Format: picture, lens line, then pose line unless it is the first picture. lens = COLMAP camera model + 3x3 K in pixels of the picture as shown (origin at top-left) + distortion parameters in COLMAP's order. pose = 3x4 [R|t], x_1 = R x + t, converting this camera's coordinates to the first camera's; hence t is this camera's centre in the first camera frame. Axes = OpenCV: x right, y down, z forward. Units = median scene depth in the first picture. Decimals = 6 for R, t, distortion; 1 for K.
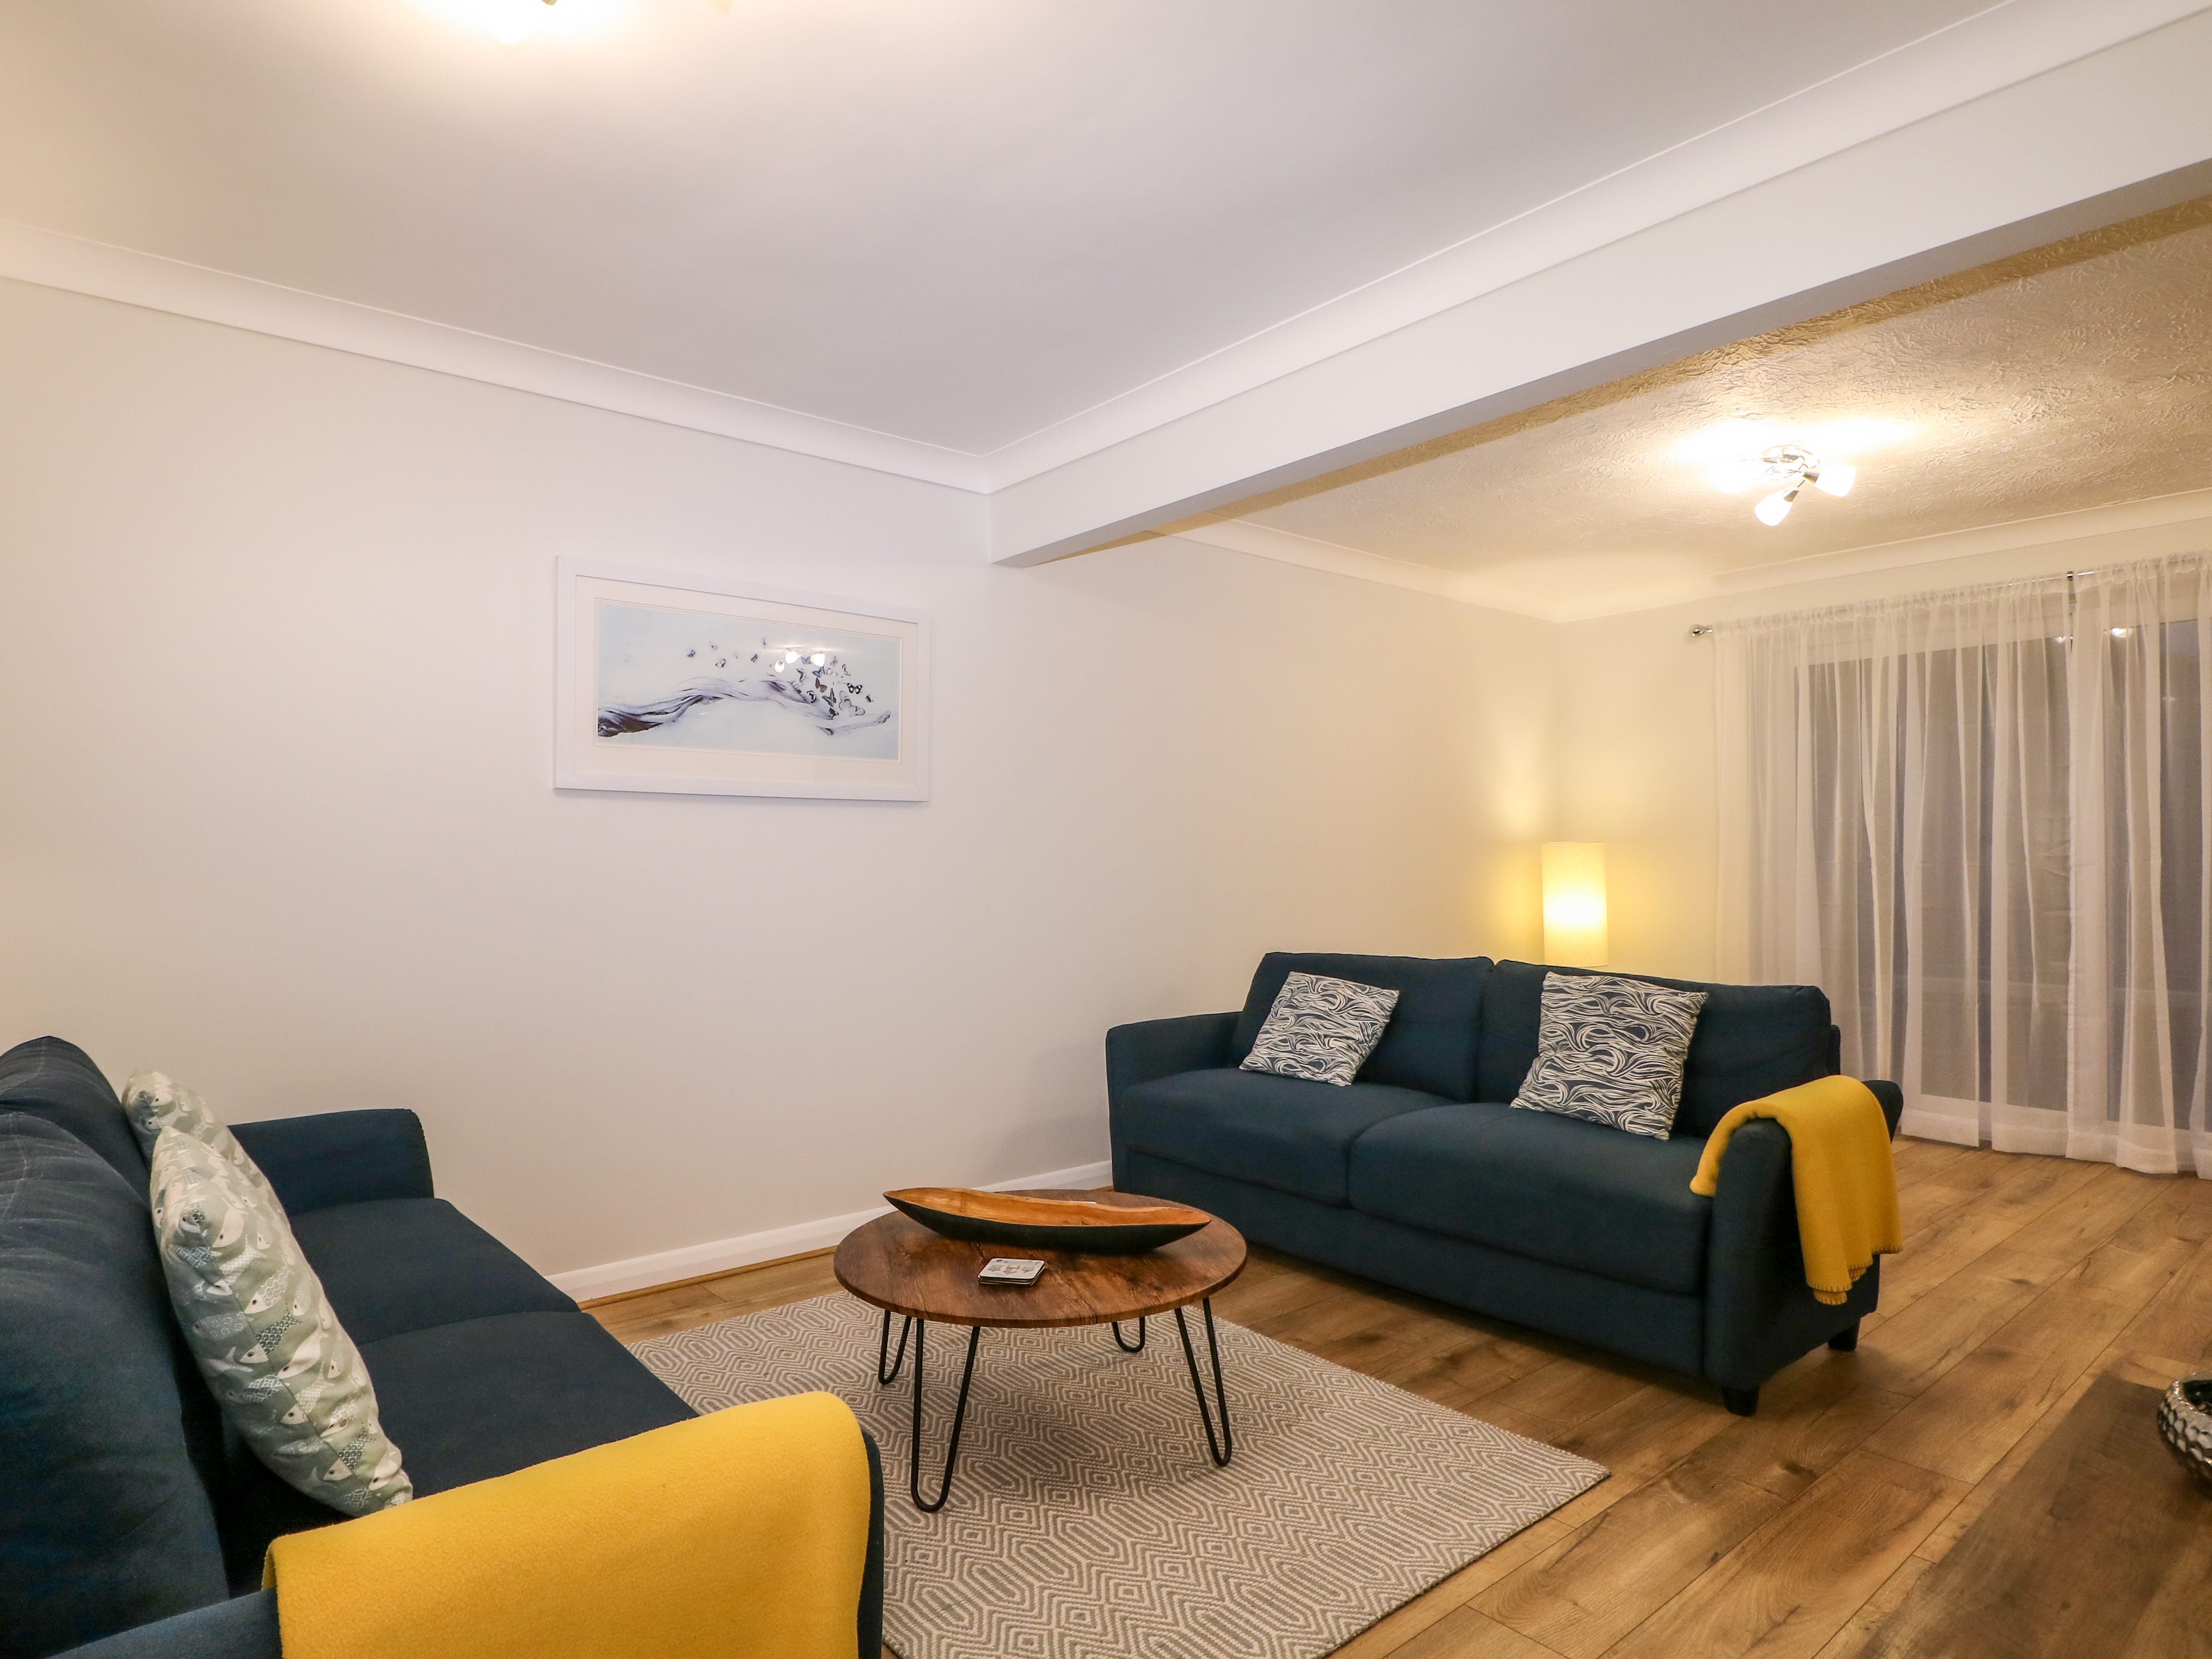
lens RADIAL K [[1232.0, 0, 1107.5], [0, 1232.0, 843.4], [0, 0, 1]] dist [-0.005791, -0.002606]
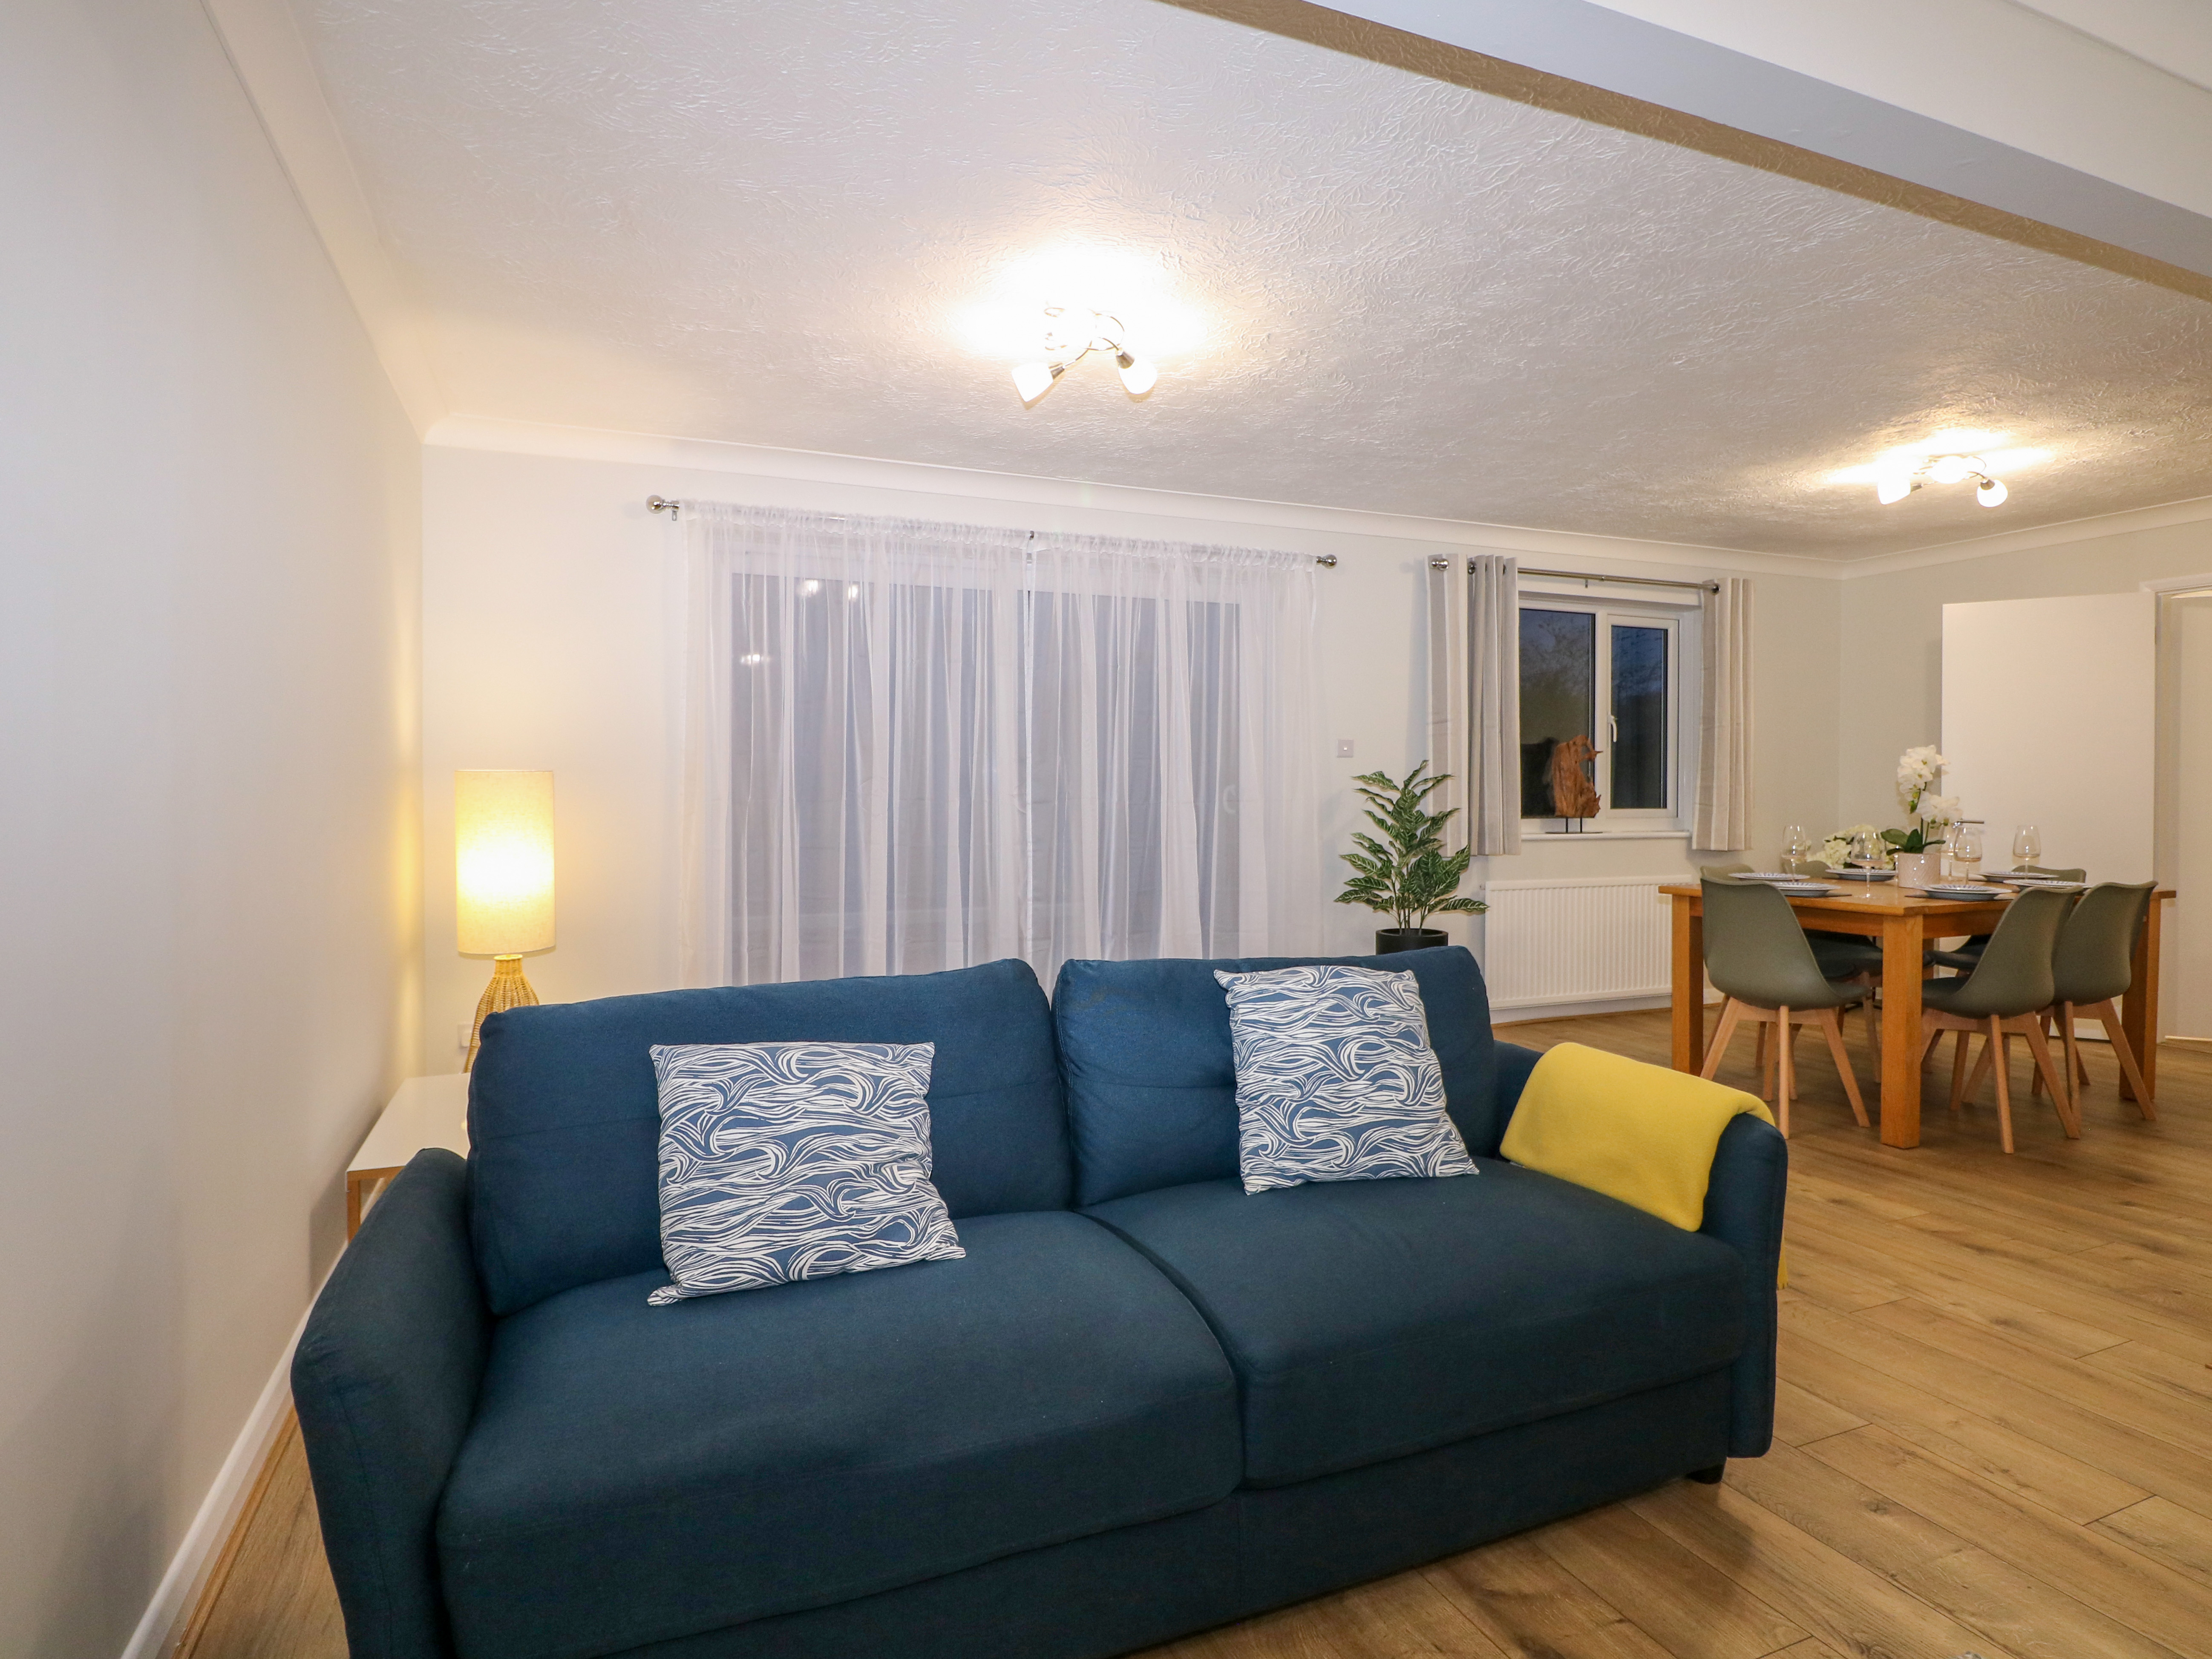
lens RADIAL K [[1231.9, 0, 1028.7], [0, 1231.9, 808.6], [0, 0, 1]] dist [-0.005791, -0.002606]
pose [[0.287617, 0.001491, 0.957744, -0.317498], [-0.012246, 0.999923, 0.002121, 0.019467], [-0.957667, -0.012338, 0.287613, 0.974613]]
